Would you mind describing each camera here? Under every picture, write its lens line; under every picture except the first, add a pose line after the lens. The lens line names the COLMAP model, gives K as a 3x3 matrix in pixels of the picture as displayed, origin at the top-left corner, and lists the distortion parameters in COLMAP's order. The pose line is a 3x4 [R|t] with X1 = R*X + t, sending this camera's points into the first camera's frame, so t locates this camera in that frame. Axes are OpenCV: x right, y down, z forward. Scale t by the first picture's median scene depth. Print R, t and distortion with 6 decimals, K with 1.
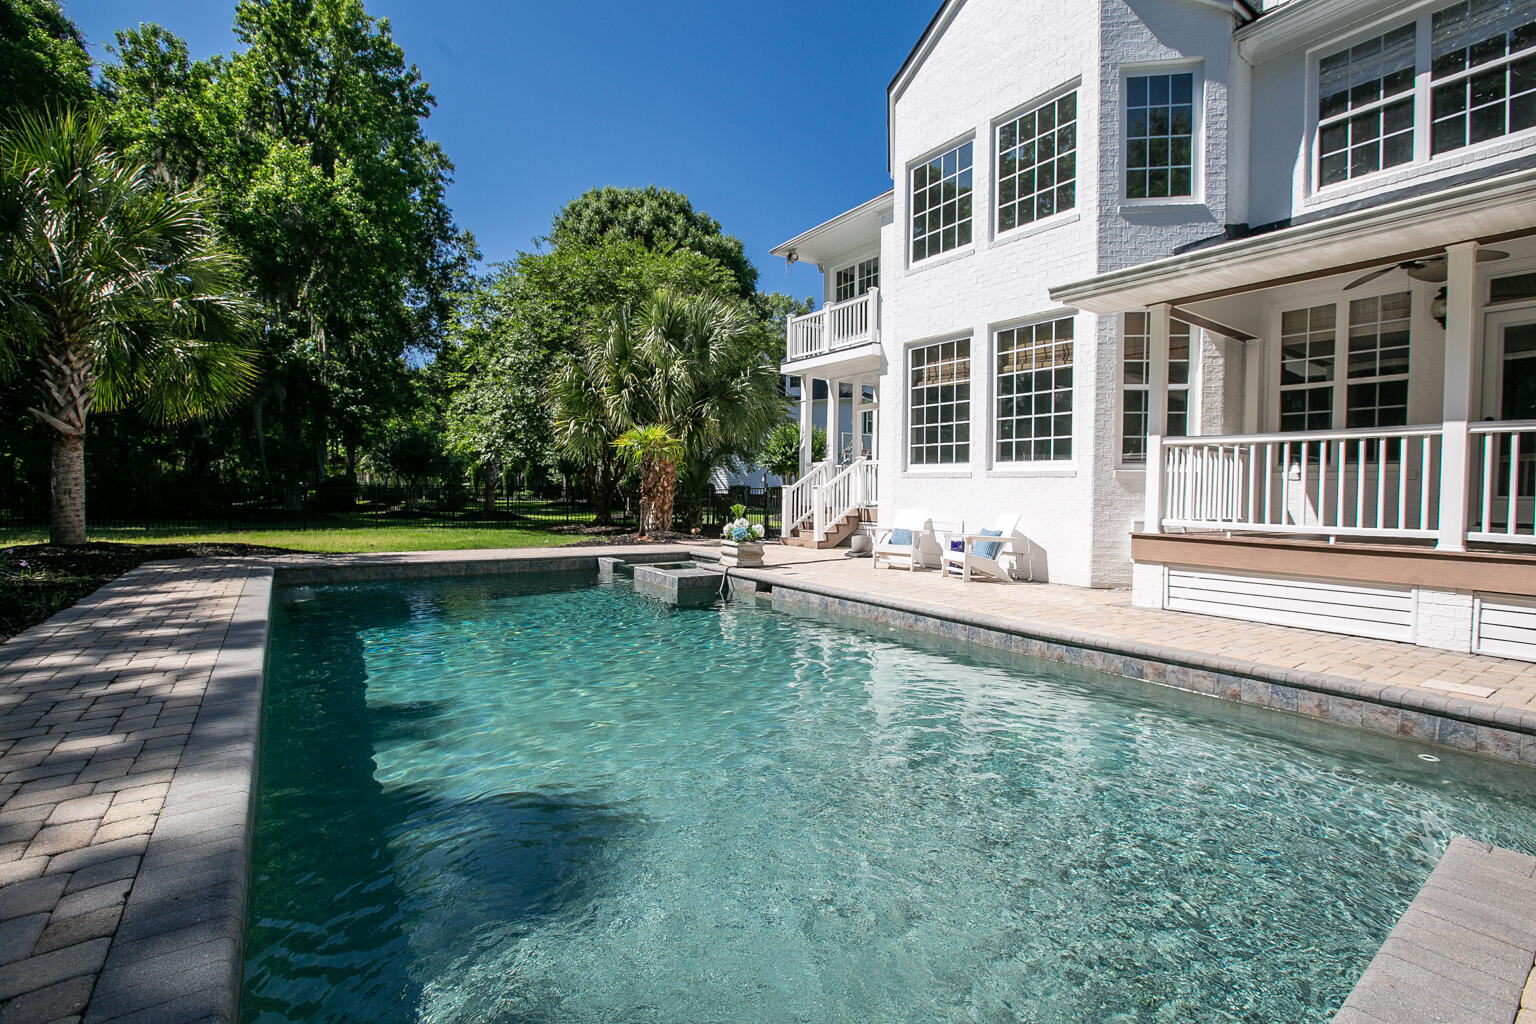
lens RADIAL K [[710.6, 0, 765.1], [0, 710.6, 481.1], [0, 0, 1]] dist [-0.004382, 0.000073]
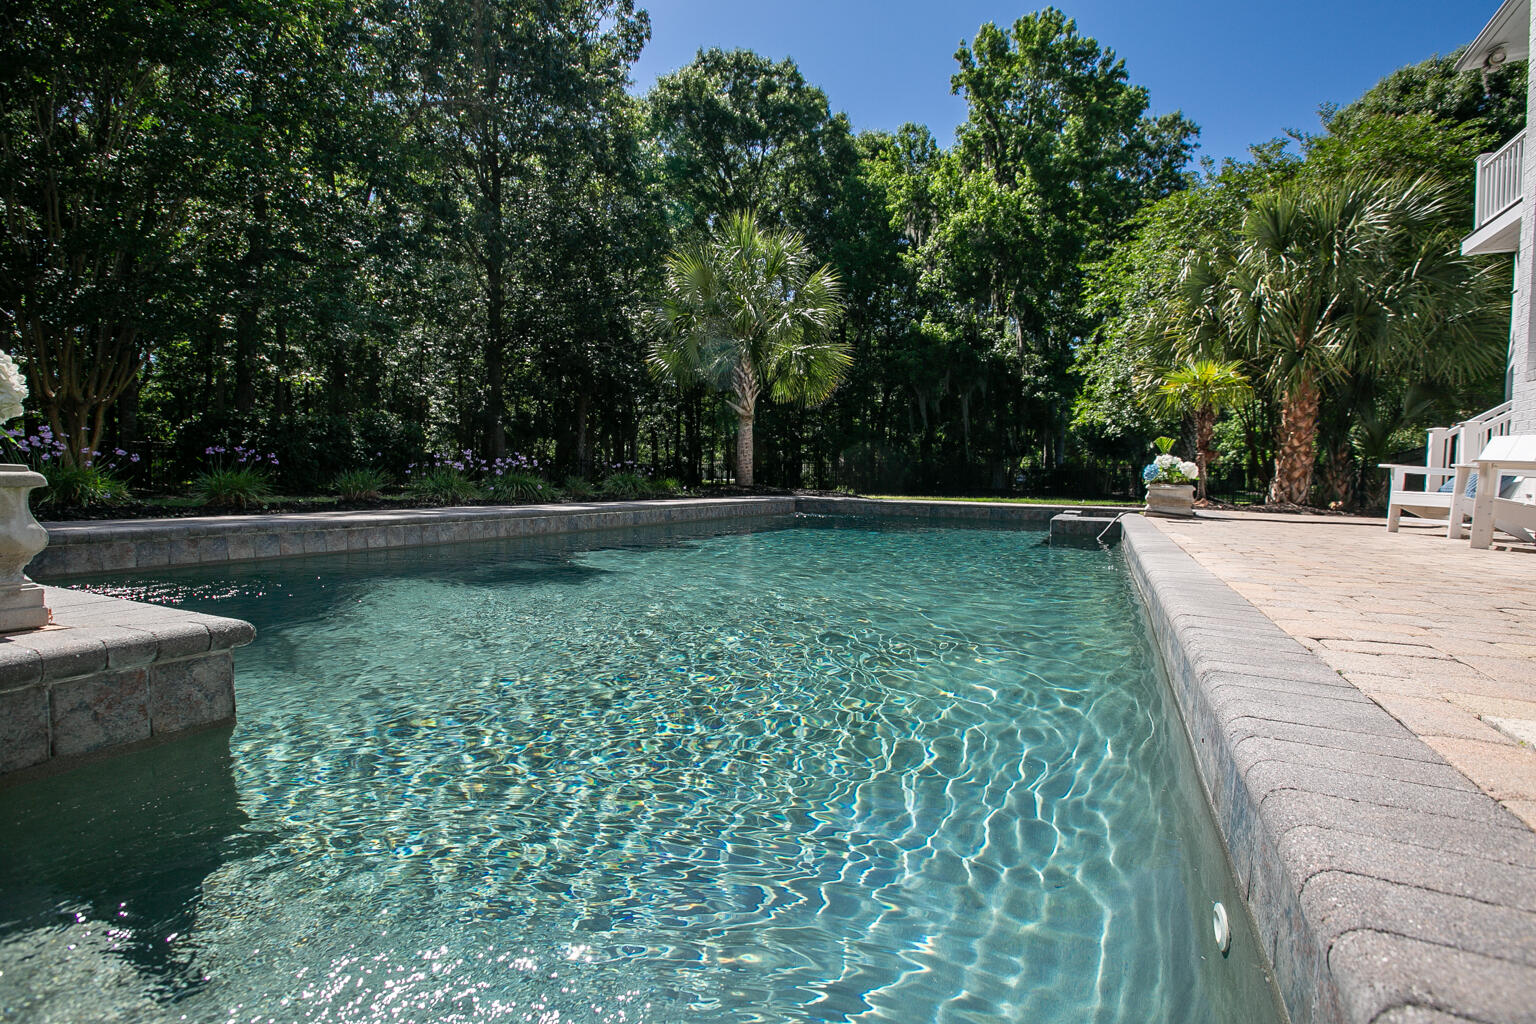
lens RADIAL K [[710.6, 0, 765.1], [0, 710.6, 481.1], [0, 0, 1]] dist [-0.004382, 0.000073]
pose [[0.497713, 0.001111, -0.867341, 0.176055], [-0.000214, 0.999999, 0.001158, 0.033093], [0.867342, -0.000390, 0.497713, 0.103242]]
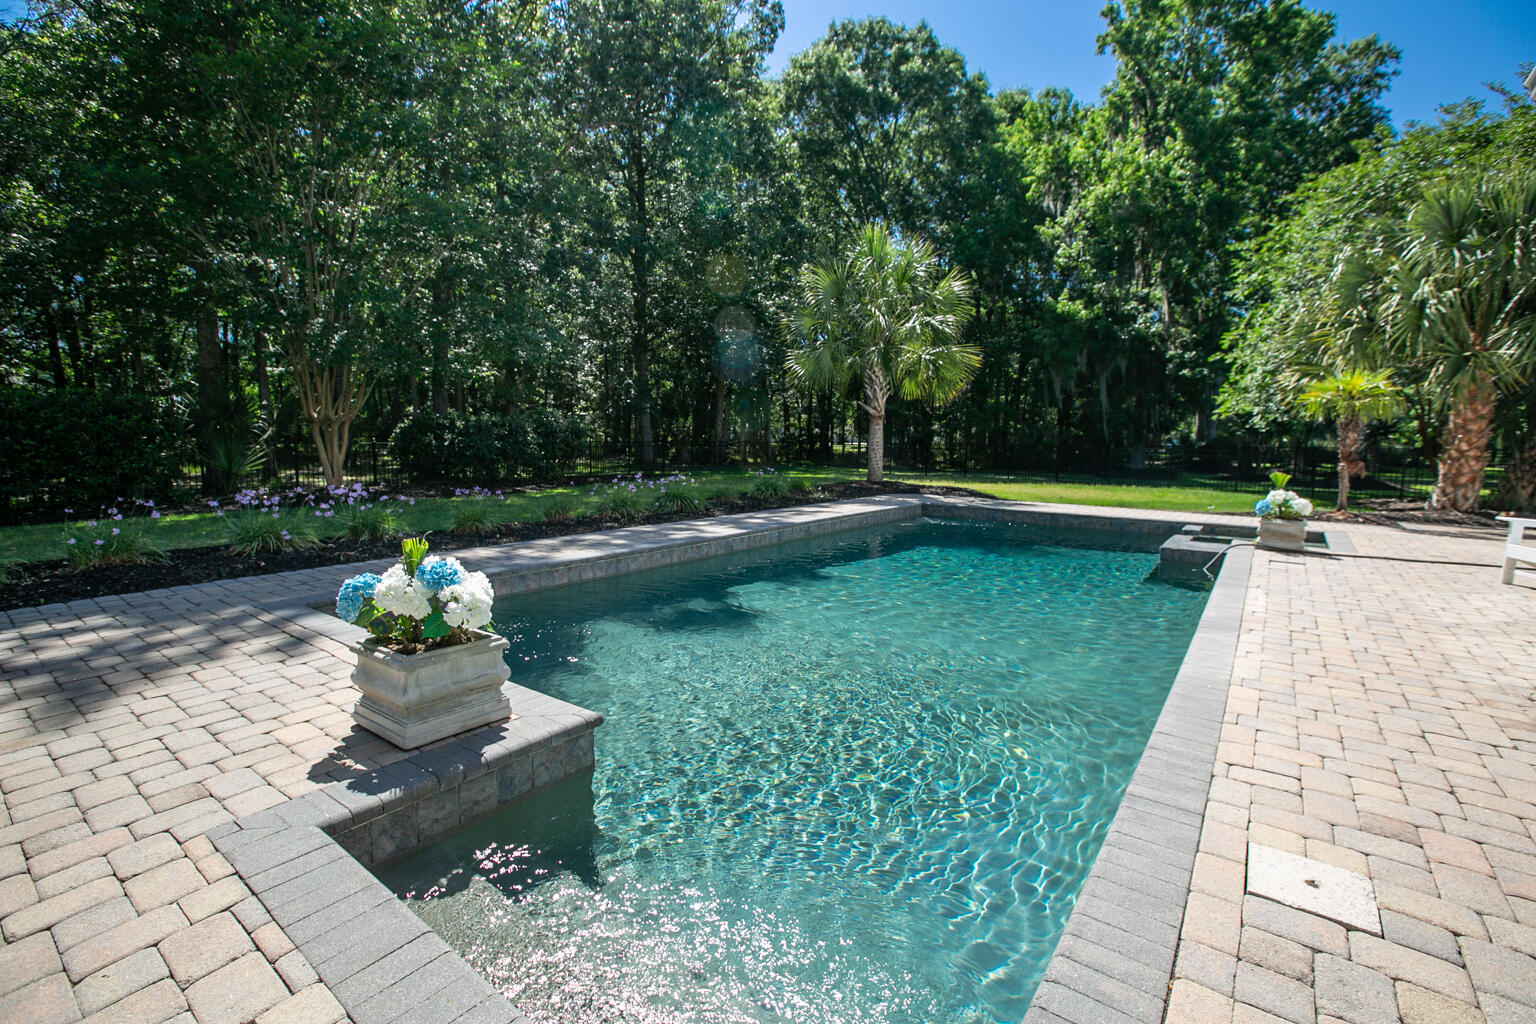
lens RADIAL K [[709.4, 0, 782.9], [0, 709.4, 481.3], [0, 0, 1]] dist [-0.000736, 0.008024]
pose [[0.354897, 0.051751, -0.933472, 0.217615], [0.002177, 0.998418, 0.056180, -0.002314], [0.934903, -0.021970, 0.354223, 0.081074]]
